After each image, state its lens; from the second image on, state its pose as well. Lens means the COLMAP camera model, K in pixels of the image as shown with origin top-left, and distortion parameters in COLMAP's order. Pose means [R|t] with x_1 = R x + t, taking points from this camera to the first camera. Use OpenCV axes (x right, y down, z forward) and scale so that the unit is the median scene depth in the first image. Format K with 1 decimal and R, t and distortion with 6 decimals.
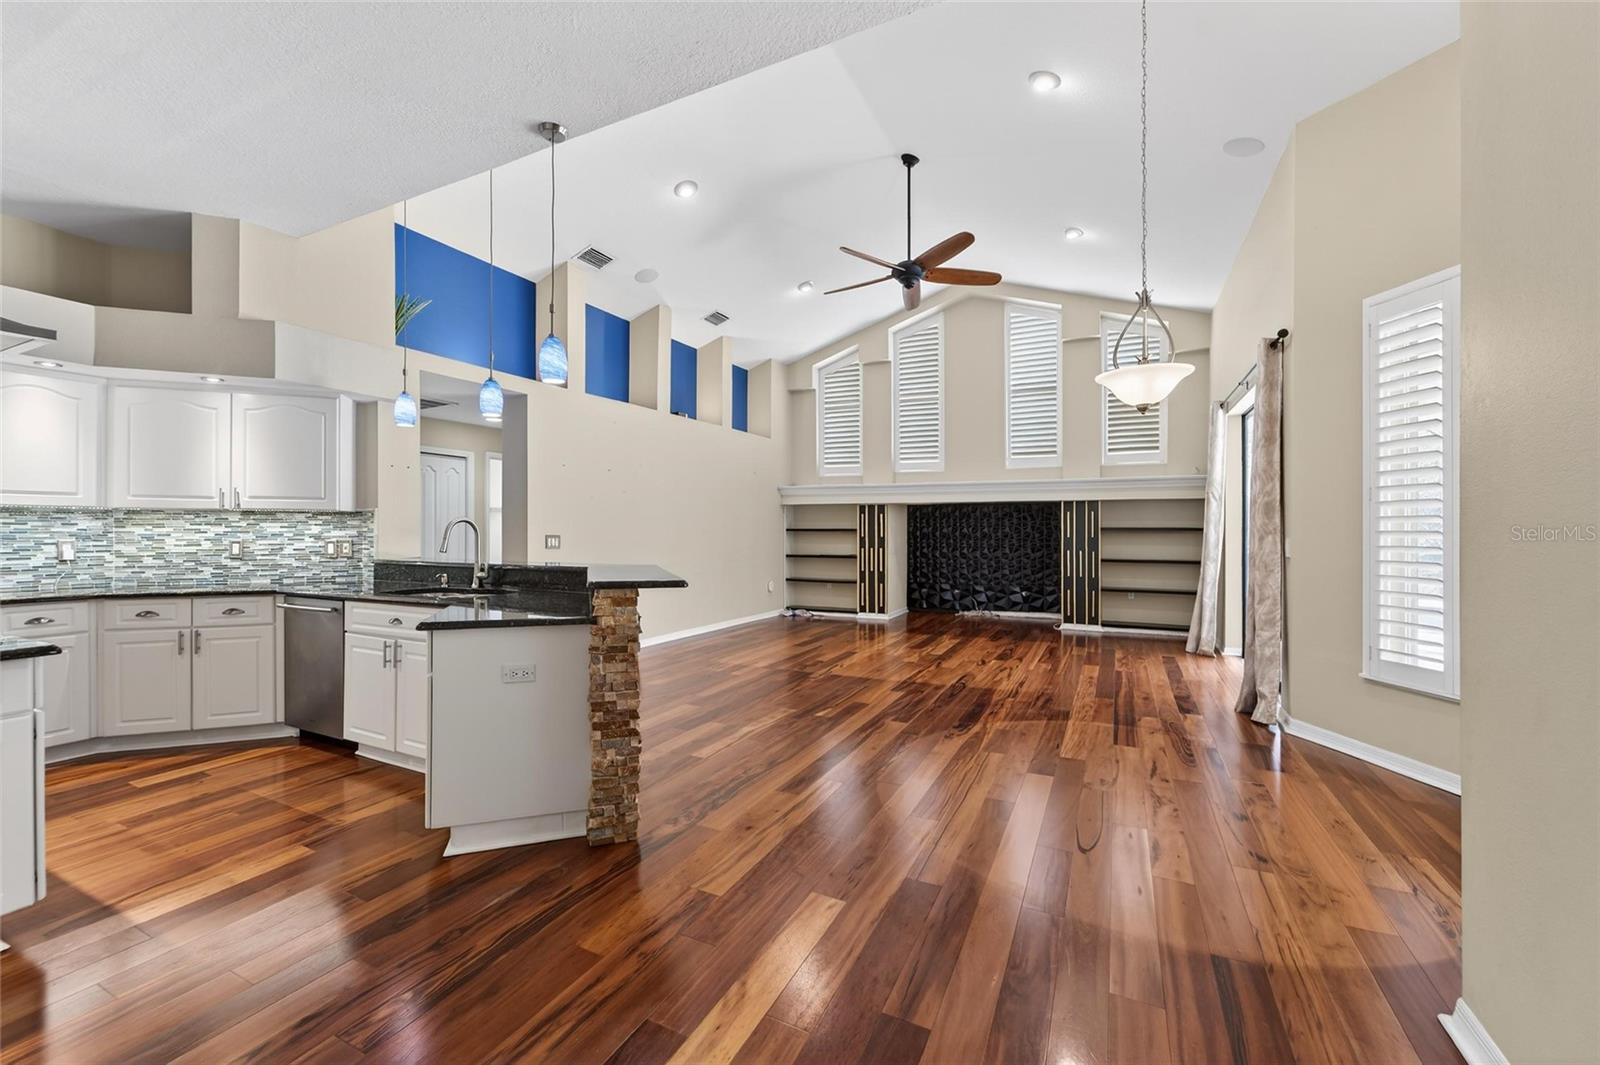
lens RADIAL K [[646.6, 0, 799.7], [0, 646.6, 532.2], [0, 0, 1]] dist [-0.000864, 0.003315]
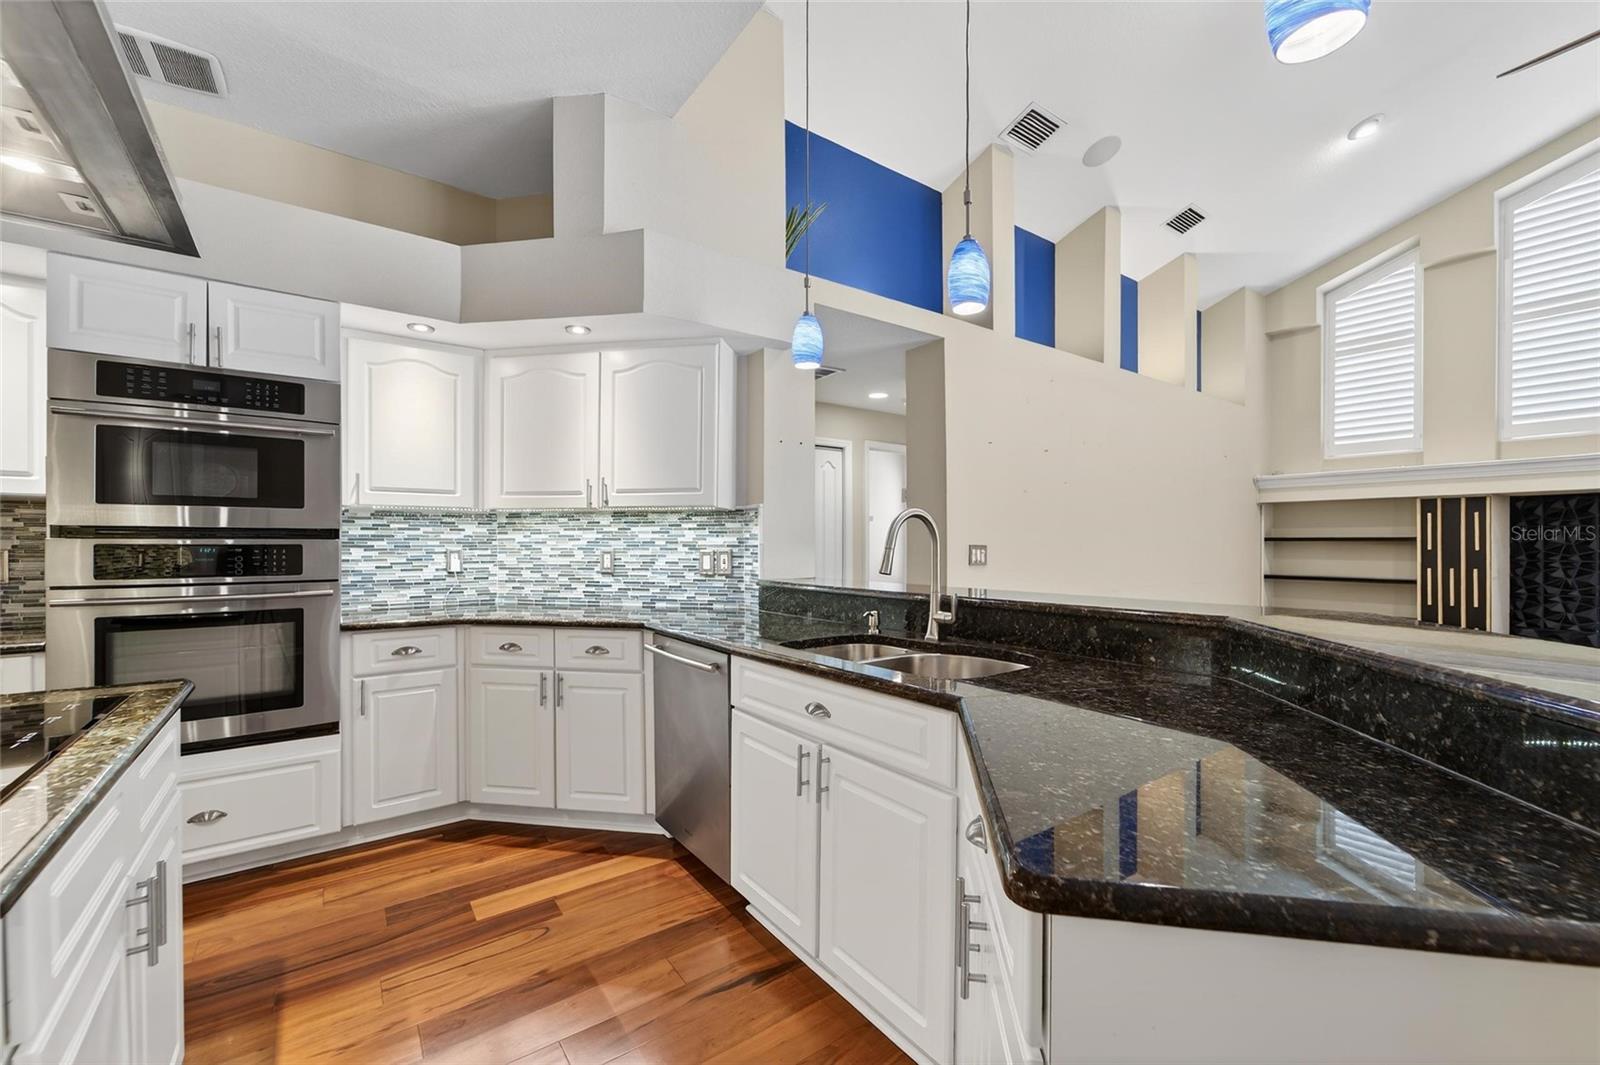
lens RADIAL K [[646.6, 0, 803.9], [0, 646.6, 539.9], [0, 0, 1]] dist [-0.000864, 0.003315]
pose [[0.893836, -0.002004, -0.448390, -0.211335], [-0.001625, 0.999969, -0.007707, 0.004054], [0.448391, 0.007617, 0.893805, 0.279331]]
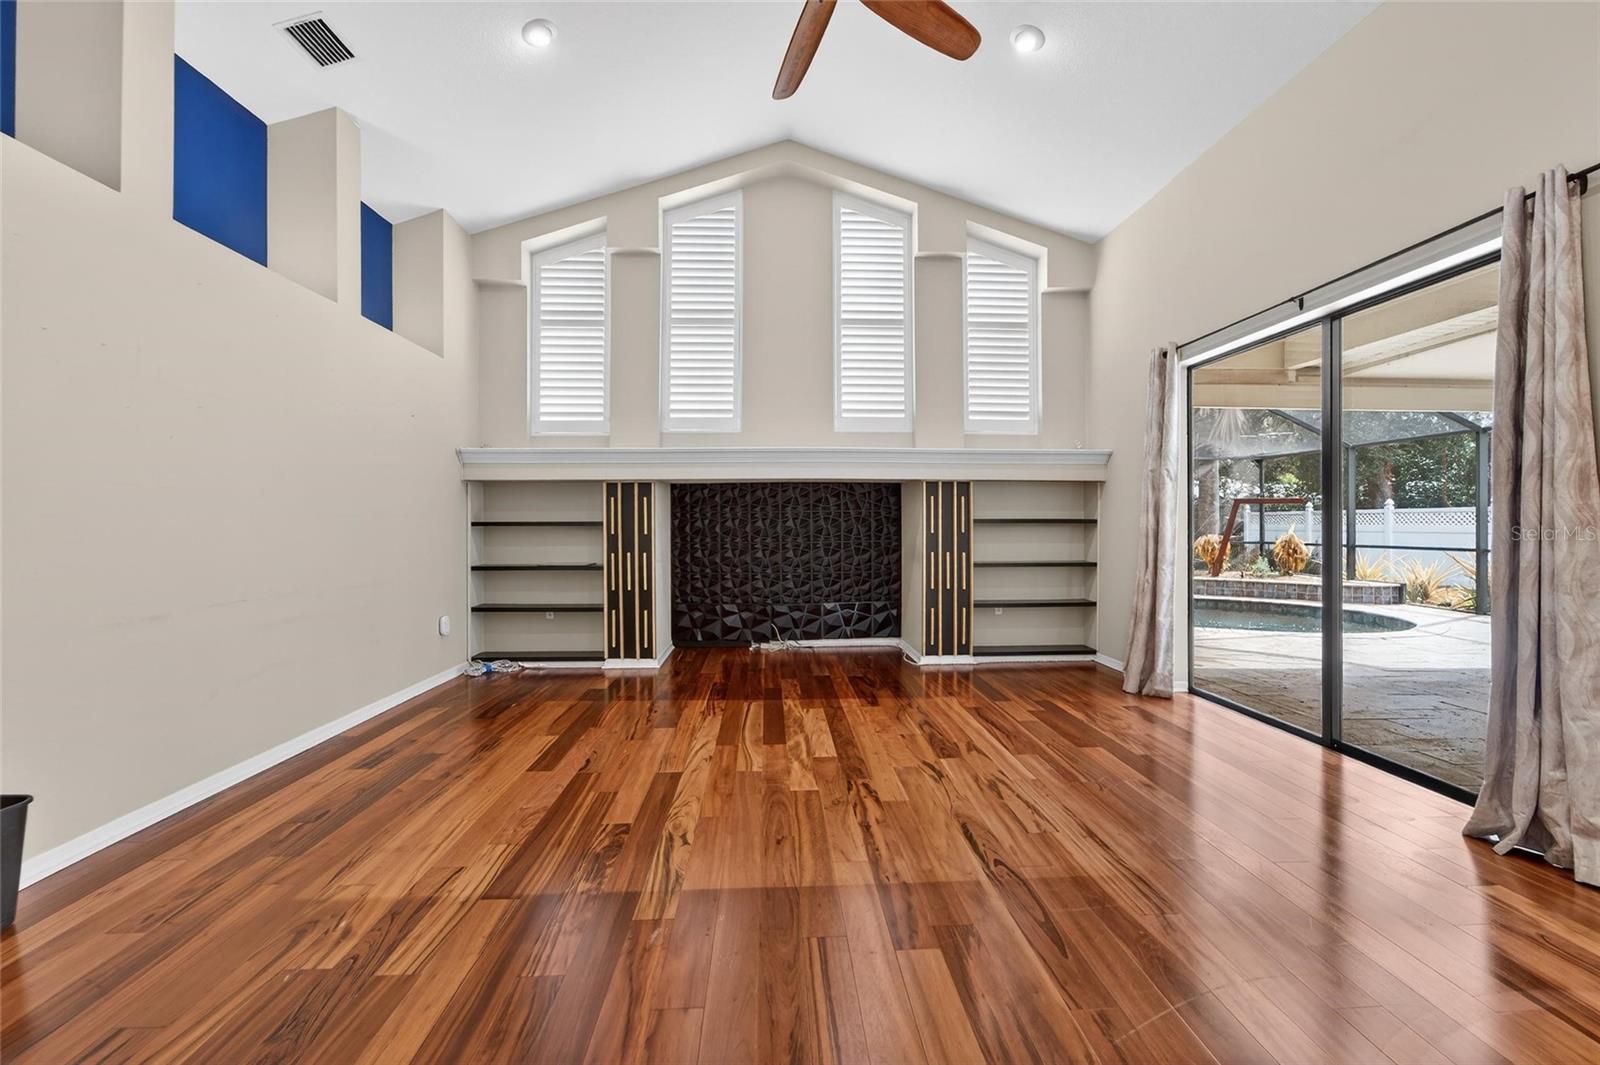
lens RADIAL K [[646.6, 0, 779.8], [0, 646.6, 531.2], [0, 0, 1]] dist [-0.000864, 0.003315]
pose [[0.884853, -0.004076, 0.465852, -0.067958], [0.004290, 0.999991, 0.000601, 0.005762], [-0.465850, 0.001467, 0.884863, 0.544890]]
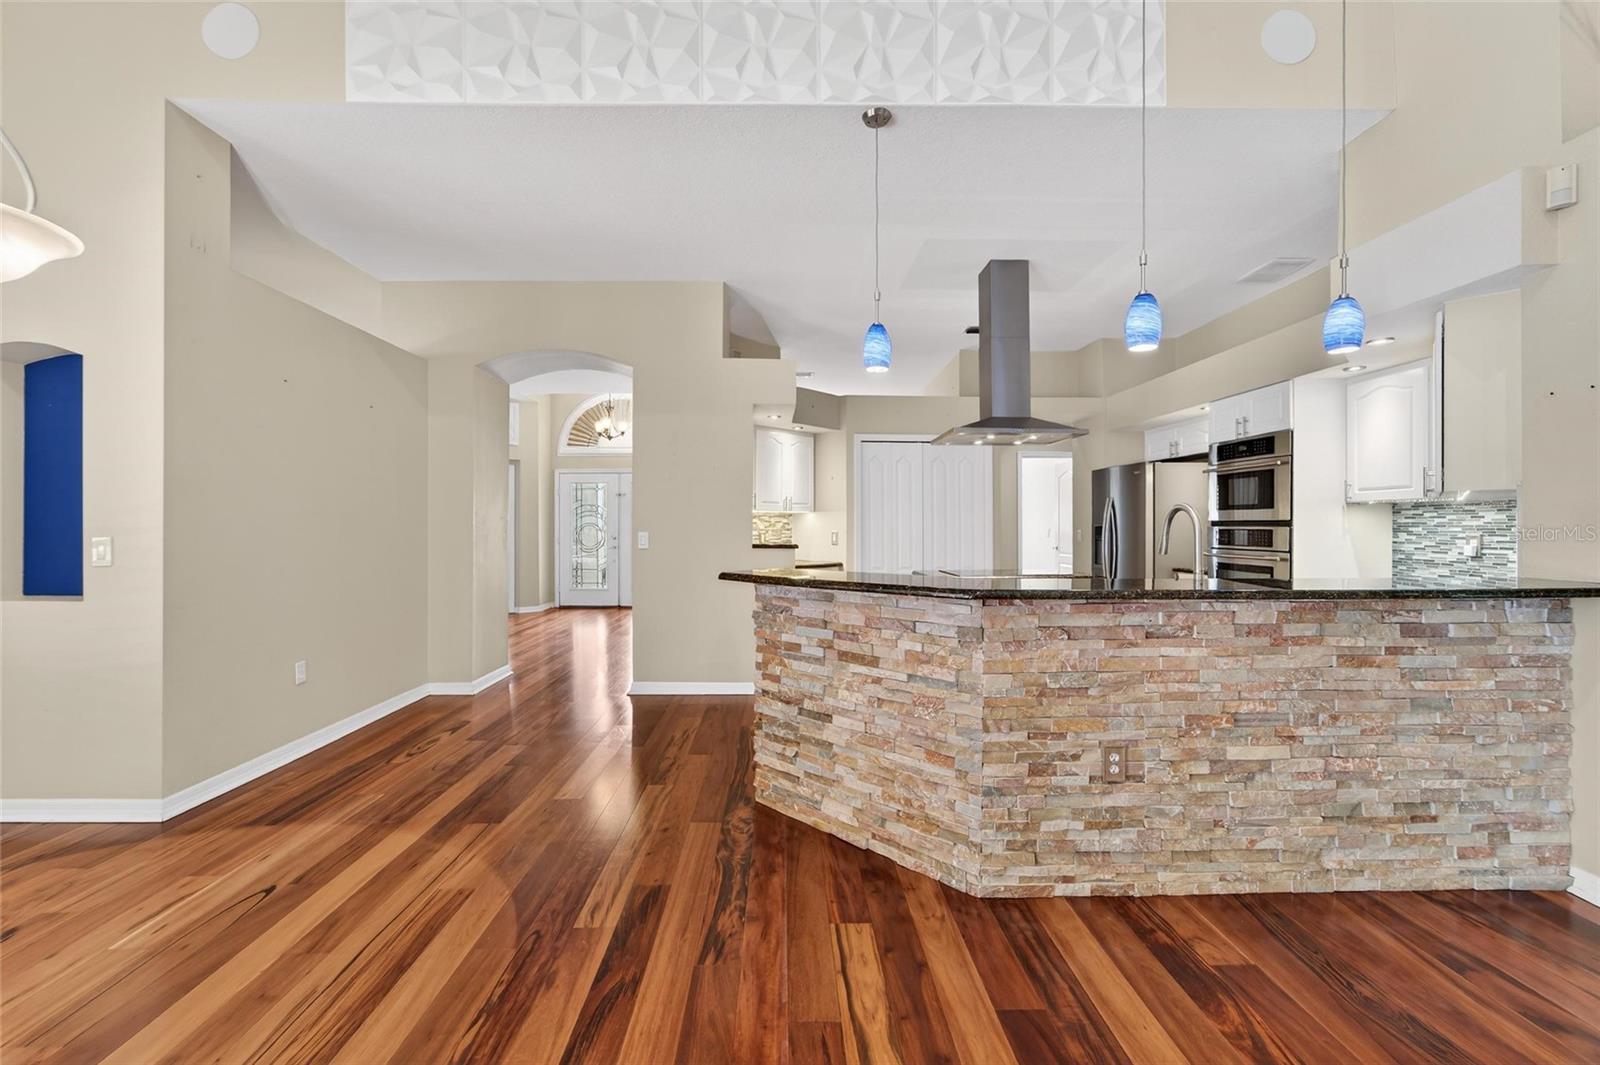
lens RADIAL K [[646.6, 0, 791.7], [0, 646.6, 524.7], [0, 0, 1]] dist [-0.000864, 0.003315]
pose [[-0.886455, 0.000956, -0.462813, 0.087016], [0.001447, 0.999999, -0.000707, -0.001454], [0.462812, -0.001296, -0.886456, 0.852141]]
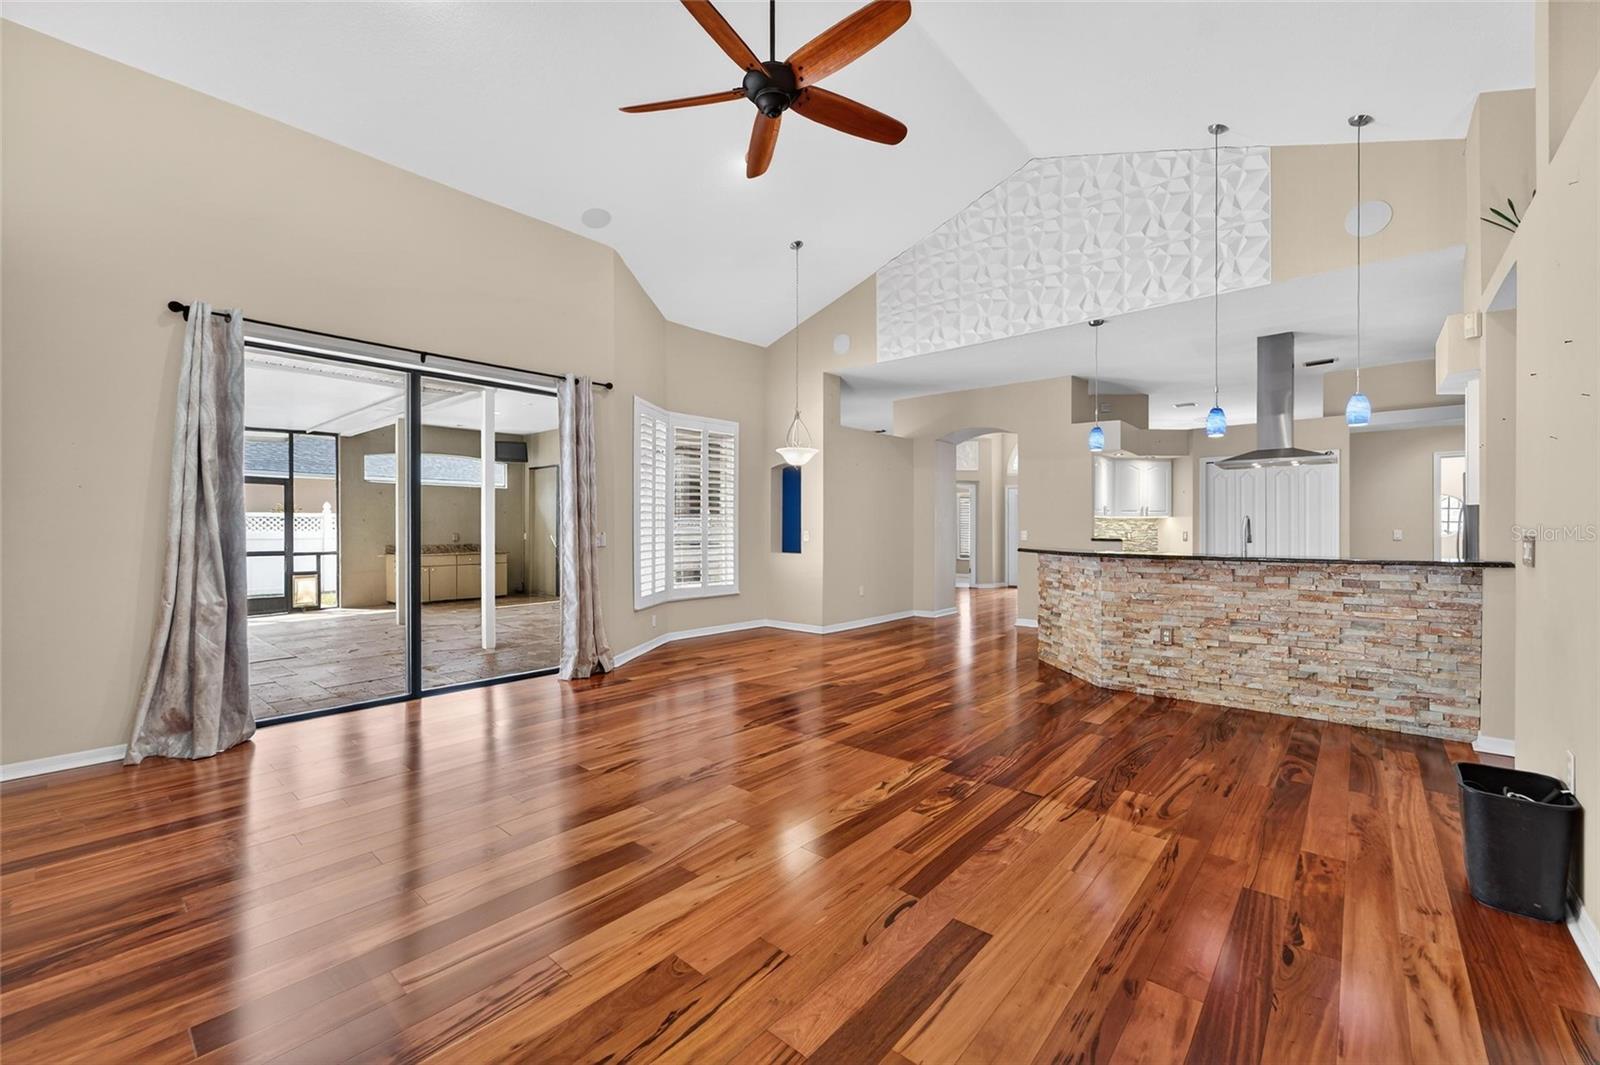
lens RADIAL K [[646.6, 0, 787.0], [0, 646.6, 530.5], [0, 0, 1]] dist [-0.000864, 0.003315]
pose [[-0.962548, -0.000665, 0.271110, 0.002346], [0.000905, 0.999984, 0.005667, -0.001328], [-0.271109, 0.005700, -0.962532, 1.418876]]
